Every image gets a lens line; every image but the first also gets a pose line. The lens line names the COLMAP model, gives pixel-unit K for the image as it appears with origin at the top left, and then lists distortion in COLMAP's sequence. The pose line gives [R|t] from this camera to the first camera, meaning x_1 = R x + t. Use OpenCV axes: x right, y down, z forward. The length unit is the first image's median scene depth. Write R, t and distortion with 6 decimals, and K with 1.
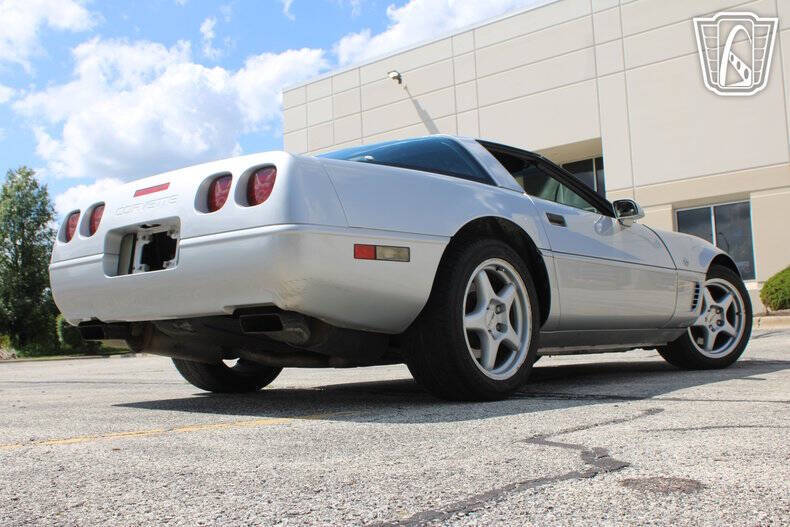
lens RADIAL K [[908.8, 0, 395.0], [0, 908.8, 263.5], [0, 0, 1]] dist [-0.056232, 0.012674]
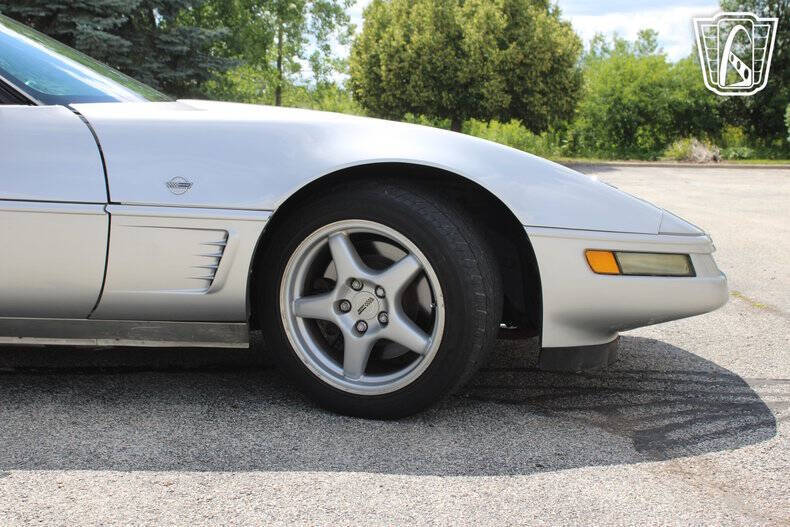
lens RADIAL K [[1234.7, 0, 396.1], [0, 1234.7, 252.5], [0, 0, 1]] dist [-0.007936, -0.011219]
pose [[0.674474, 0.124675, -0.727696, 0.800367], [0.018009, 0.982567, 0.185034, -0.077691], [0.738079, -0.137905, 0.660471, 0.609928]]
